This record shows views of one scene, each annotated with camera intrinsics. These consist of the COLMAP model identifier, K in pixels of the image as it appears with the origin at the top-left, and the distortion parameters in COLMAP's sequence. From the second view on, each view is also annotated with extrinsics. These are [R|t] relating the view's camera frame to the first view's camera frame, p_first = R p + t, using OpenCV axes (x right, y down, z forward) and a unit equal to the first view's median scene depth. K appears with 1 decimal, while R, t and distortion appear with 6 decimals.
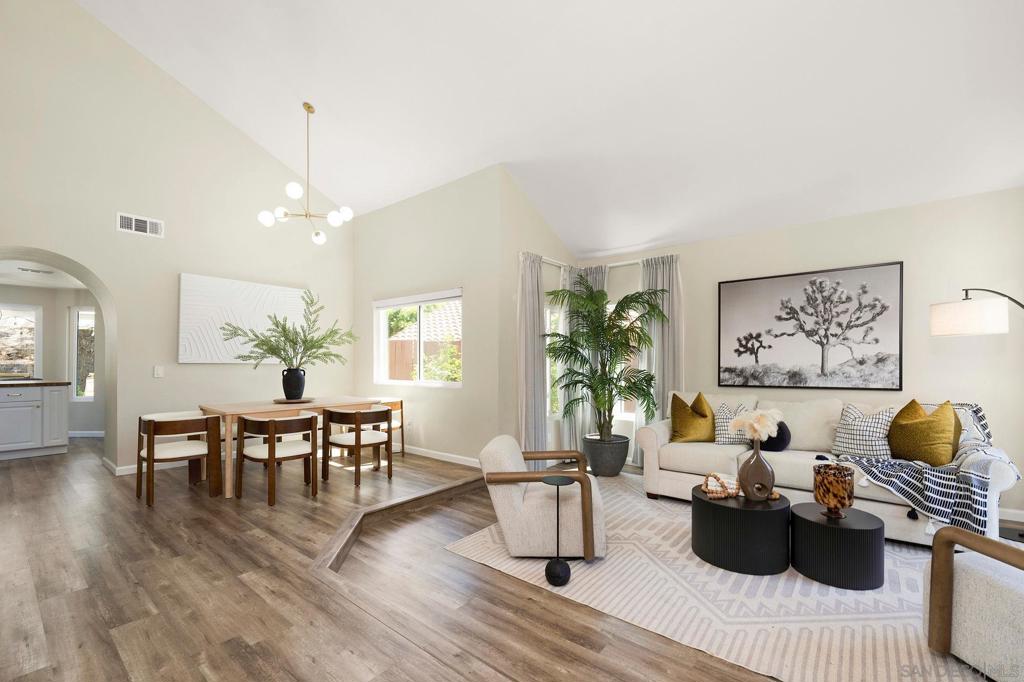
lens RADIAL K [[432.2, 0, 525.9], [0, 432.2, 371.1], [0, 0, 1]] dist [-0.021505, 0.000064]
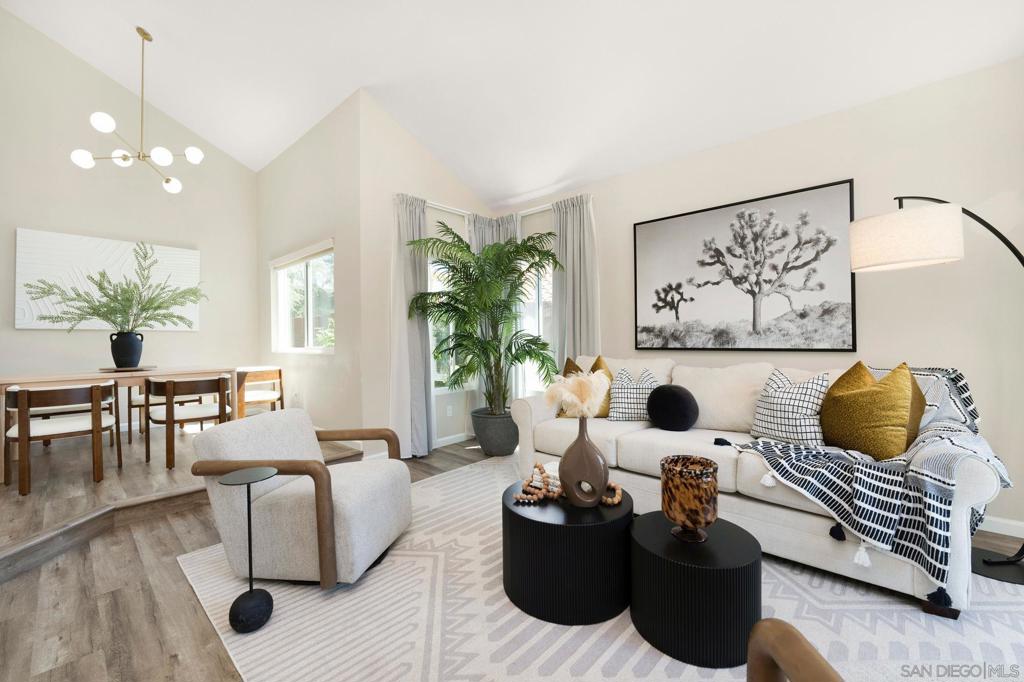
lens RADIAL K [[418.3, 0, 517.6], [0, 418.3, 338.7], [0, 0, 1]] dist [0.000467, -0.000297]
pose [[0.997378, -0.009284, -0.071765, 0.321282], [0.008487, 0.999899, -0.011397, 0.024755], [0.071863, 0.010758, 0.997356, 0.210258]]
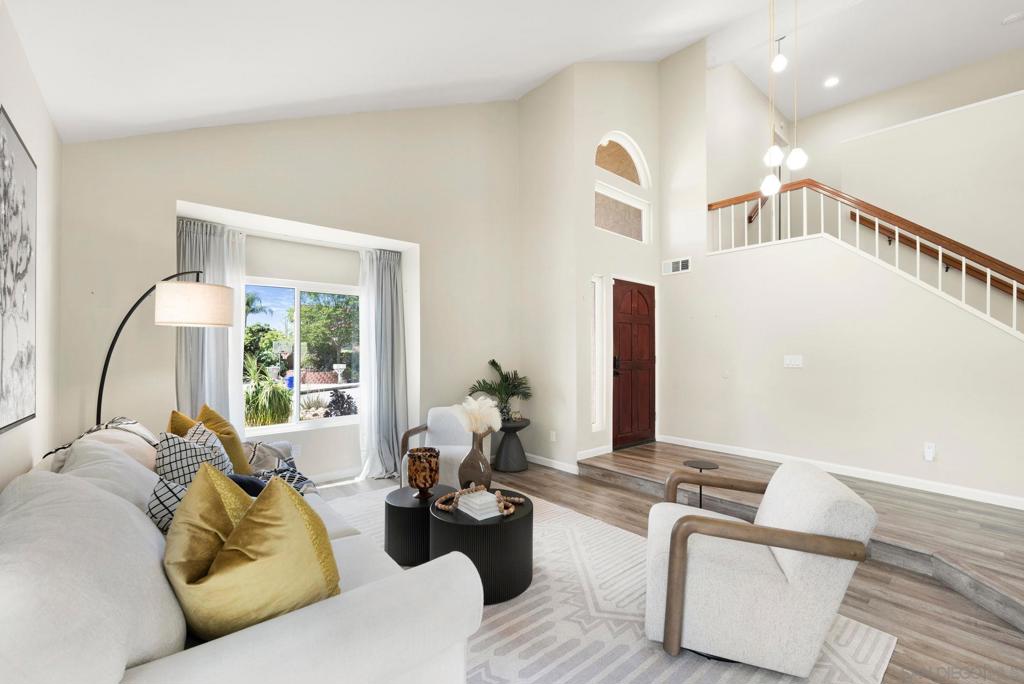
lens RADIAL K [[429.2, 0, 502.2], [0, 429.2, 347.2], [0, 0, 1]] dist [-0.001166, -0.000174]
pose [[-0.973710, 0.006273, 0.227705, 0.177358], [0.006153, 0.999980, -0.001237, -0.026546], [-0.227708, 0.000197, -0.973729, 1.292920]]
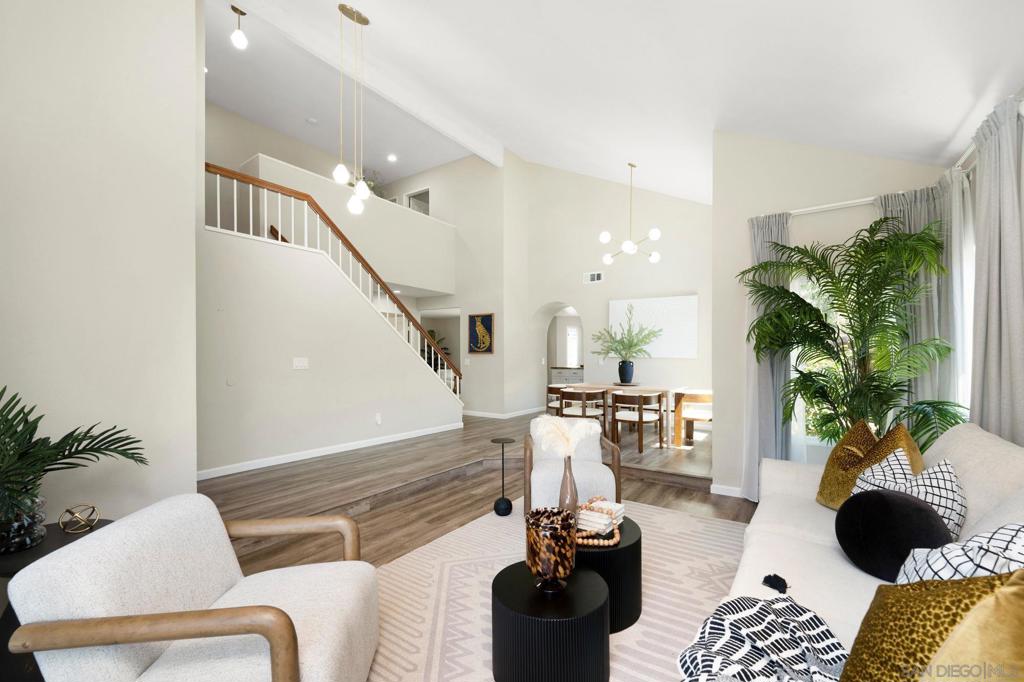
lens RADIAL K [[444.3, 0, 495.4], [0, 444.3, 359.3], [0, 0, 1]] dist [-0.031009, 0.025699]
pose [[0.017250, 0.002924, -0.999847, 0.902433], [-0.017030, 0.999852, 0.002630, -0.007521], [0.999706, 0.016982, 0.017297, 0.567687]]
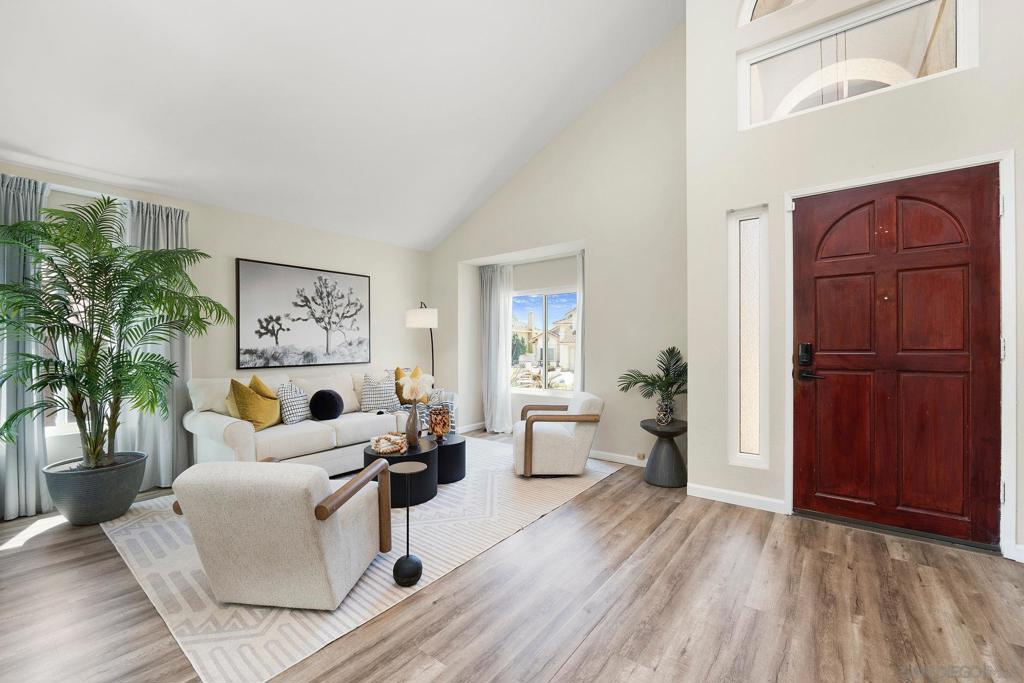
lens RADIAL K [[408.7, 0, 509.2], [0, 408.7, 344.8], [0, 0, 1]] dist [-0.001577, -0.000078]
pose [[0.012452, 0.001736, 0.999921, -0.495338], [0.021958, 0.999757, -0.002010, -0.004035], [-0.999681, 0.021981, 0.012411, 0.461058]]
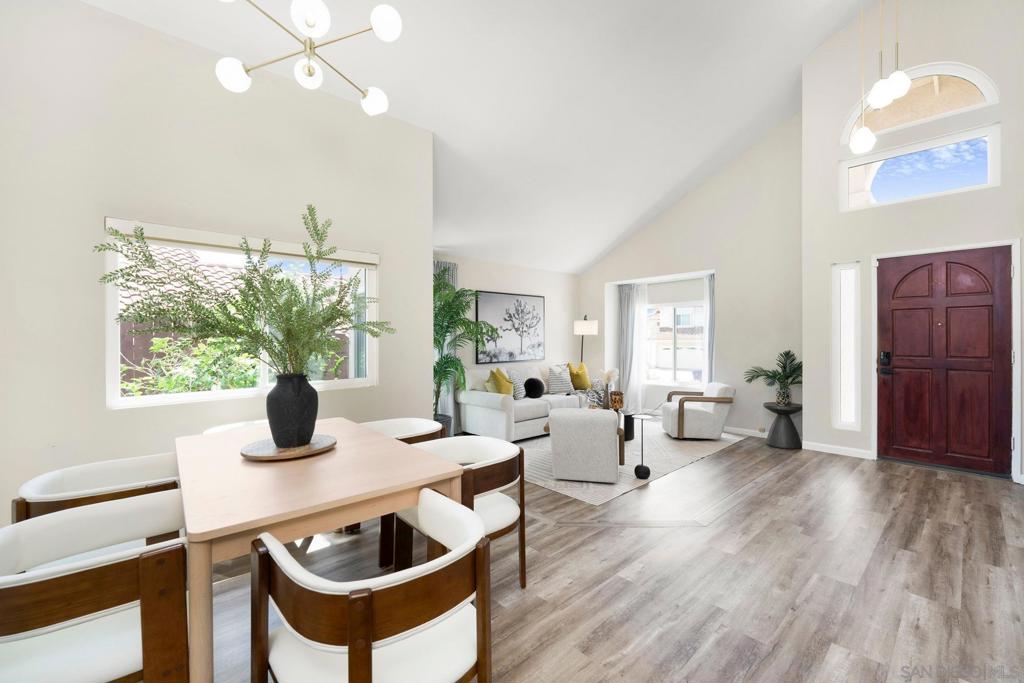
lens RADIAL K [[418.3, 0, 517.6], [0, 418.3, 339.2], [0, 0, 1]] dist [0.000467, -0.000297]
pose [[0.167528, 0.001097, 0.985867, -1.029884], [0.021577, 0.999756, -0.004779, -0.042722], [-0.985631, 0.022073, 0.167463, 0.732576]]
